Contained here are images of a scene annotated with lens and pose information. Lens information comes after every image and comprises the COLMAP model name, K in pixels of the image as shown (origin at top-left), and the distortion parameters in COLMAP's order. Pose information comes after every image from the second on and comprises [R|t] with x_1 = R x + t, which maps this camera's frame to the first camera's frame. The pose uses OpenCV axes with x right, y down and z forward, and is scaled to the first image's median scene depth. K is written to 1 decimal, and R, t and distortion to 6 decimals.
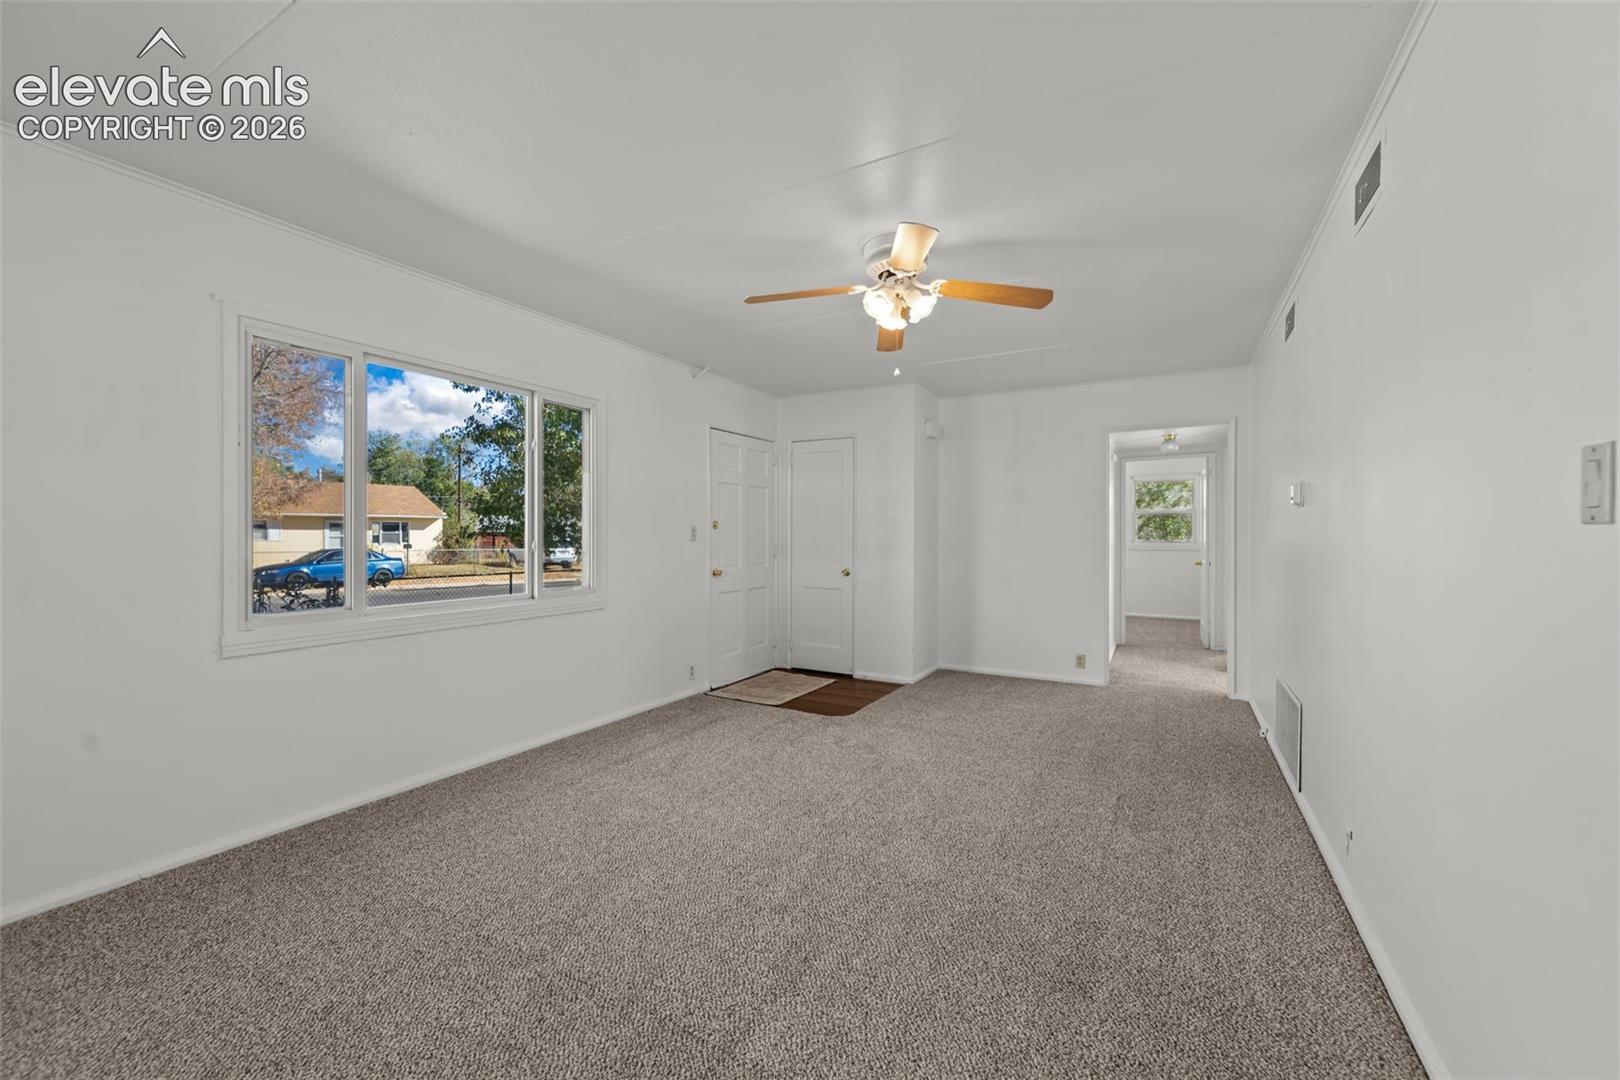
lens RADIAL K [[626.1, 0, 810.0], [0, 626.1, 540.0], [0, 0, 1]] dist [0.001505, 0.000258]
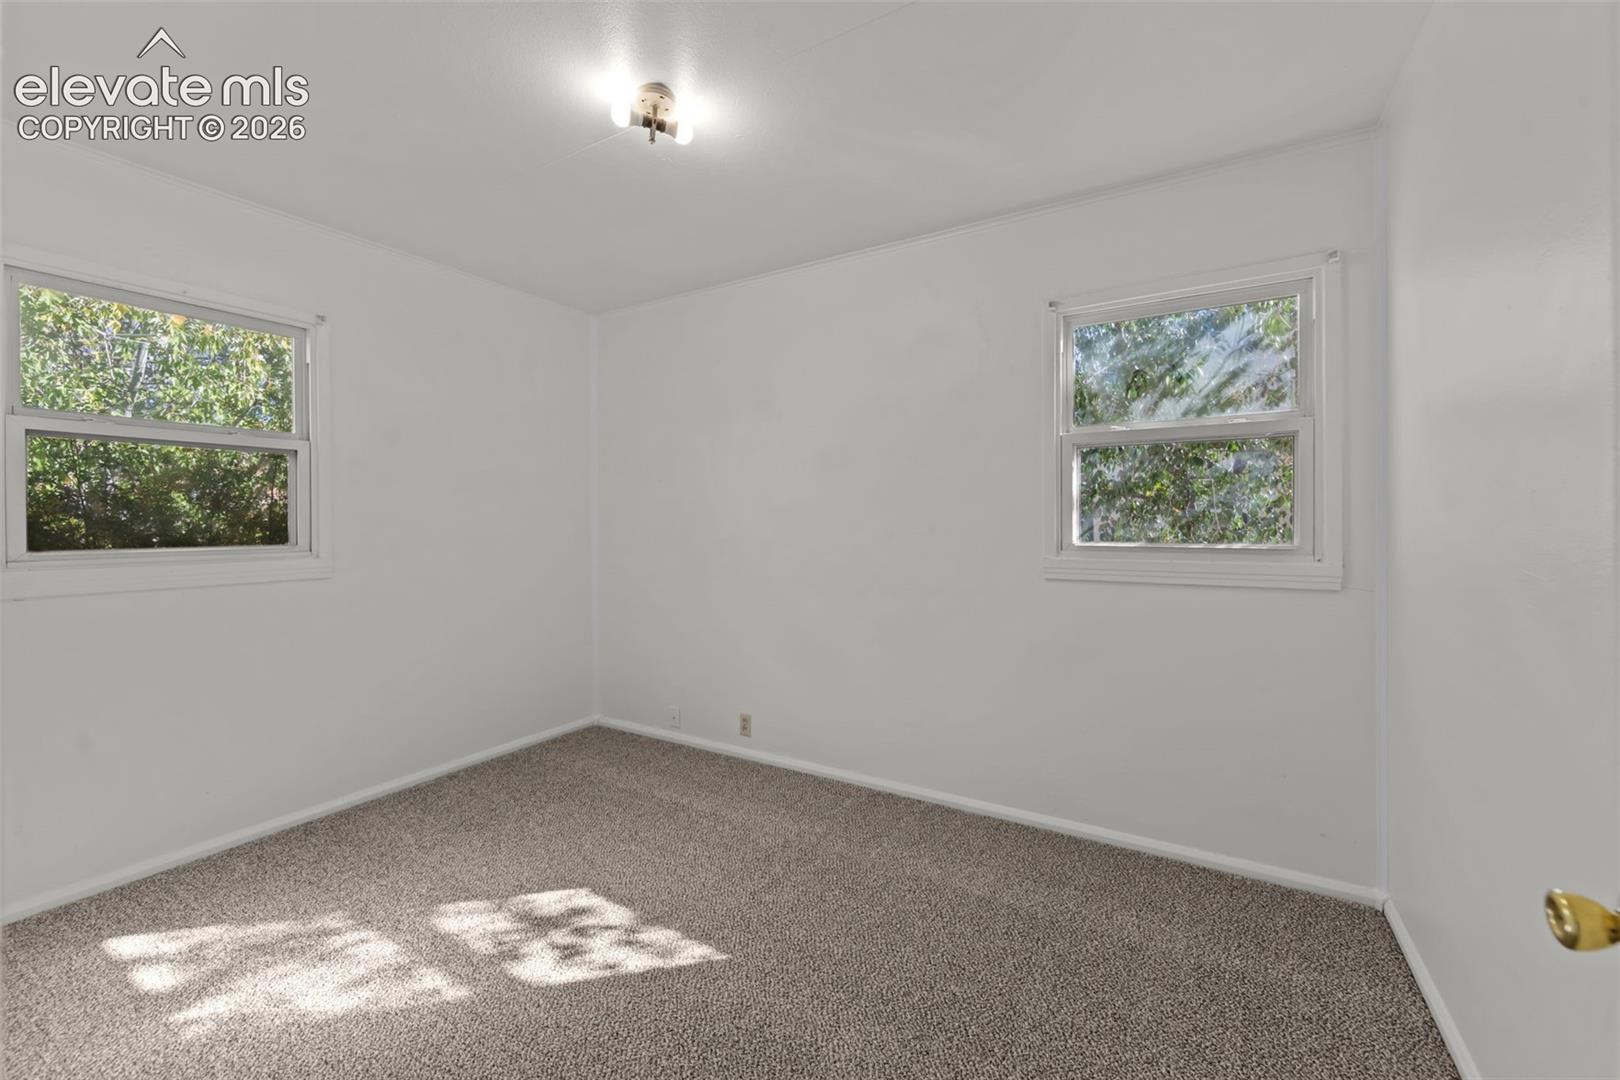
lens RADIAL K [[626.1, 0, 810.0], [0, 626.1, 540.0], [0, 0, 1]] dist [0.001505, 0.000258]
pose [[0.999661, -0.008662, -0.024536, 0.222559], [0.009022, 0.999853, 0.014605, -0.003346], [0.024406, -0.014822, 0.999592, 0.392824]]
